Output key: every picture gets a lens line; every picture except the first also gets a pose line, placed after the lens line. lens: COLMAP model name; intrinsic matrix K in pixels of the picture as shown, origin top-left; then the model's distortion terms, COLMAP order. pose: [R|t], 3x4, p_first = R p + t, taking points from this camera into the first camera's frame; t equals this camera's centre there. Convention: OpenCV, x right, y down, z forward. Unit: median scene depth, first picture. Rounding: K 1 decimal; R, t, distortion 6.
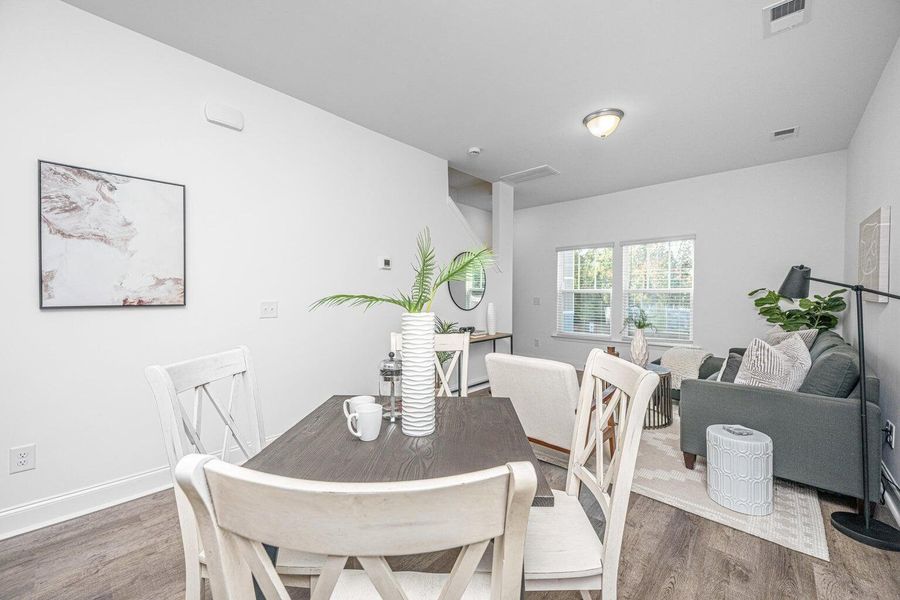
lens RADIAL K [[349.4, 0, 450.0], [0, 349.4, 300.0], [0, 0, 1]] dist [0.032892, -0.000009]
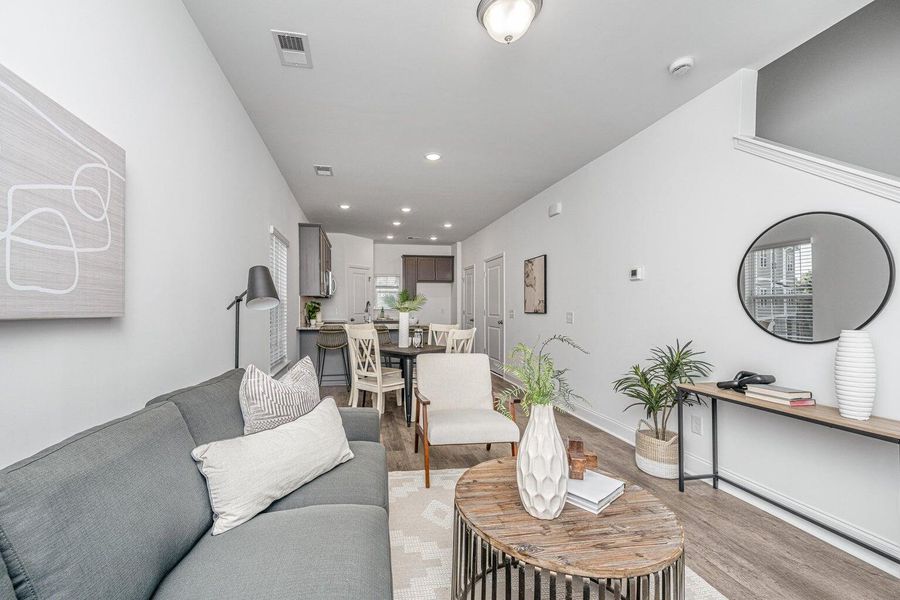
lens RADIAL K [[393.0, 0, 447.2], [0, 393.0, 309.9], [0, 0, 1]] dist [-0.000189, -0.000024]
pose [[-0.542987, -0.002142, -0.839739, 0.913811], [-0.022138, 0.999686, 0.011764, -0.012321], [0.839449, 0.024978, -0.542863, 1.116709]]
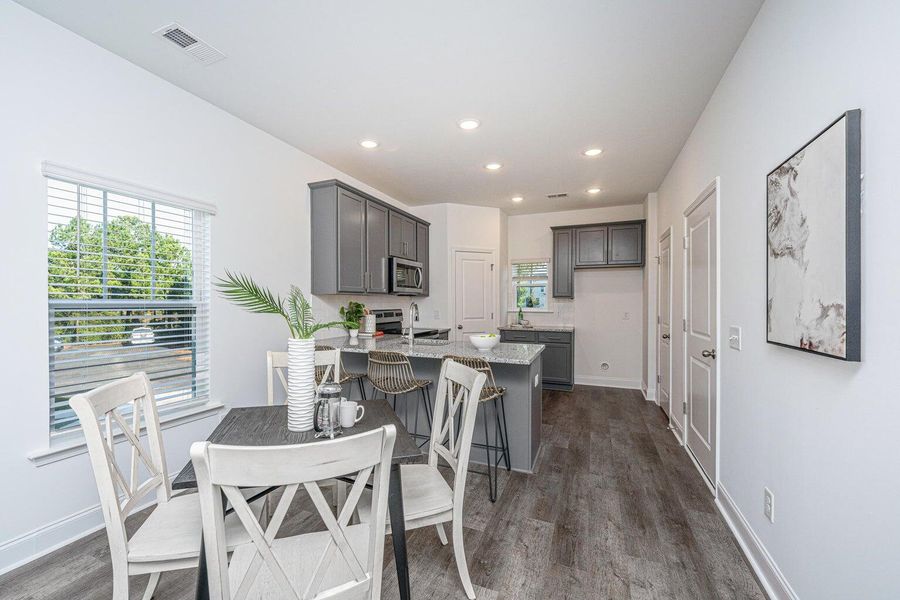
lens RADIAL K [[384.4, 0, 432.4], [0, 384.4, 304.9], [0, 0, 1]] dist [-0.000285, -0.000103]
pose [[-0.934178, -0.007839, -0.356721, -0.021272], [-0.017537, 0.999559, 0.023959, -0.039516], [0.356375, 0.028638, -0.933904, 0.819882]]
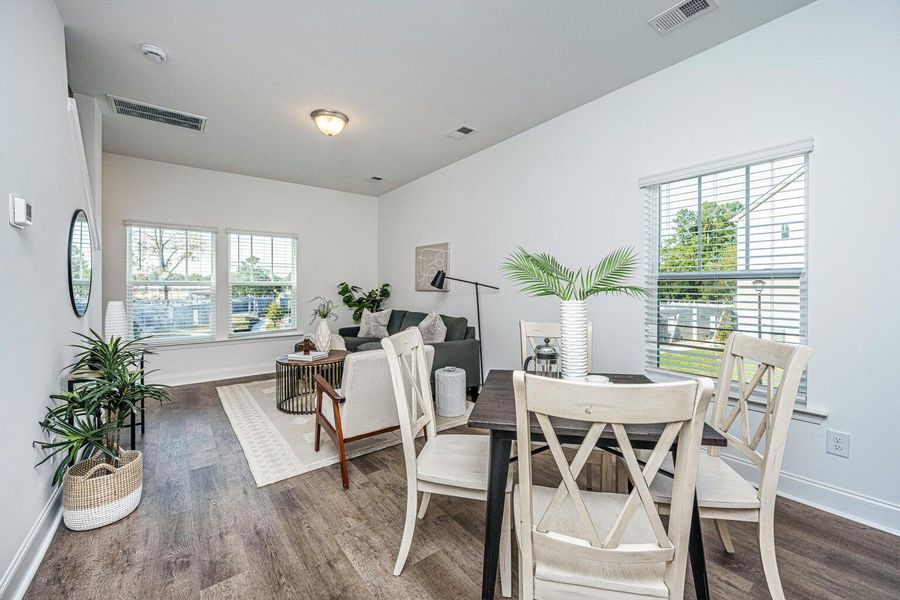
lens RADIAL K [[382.2, 0, 442.0], [0, 382.2, 292.3], [0, 0, 1]] dist [0.000308, 0.000257]
pose [[0.195897, -0.019200, 0.980437, -0.518312], [0.023517, 0.999613, 0.014876, -0.008431], [-0.980342, 0.020143, 0.196273, 0.396615]]
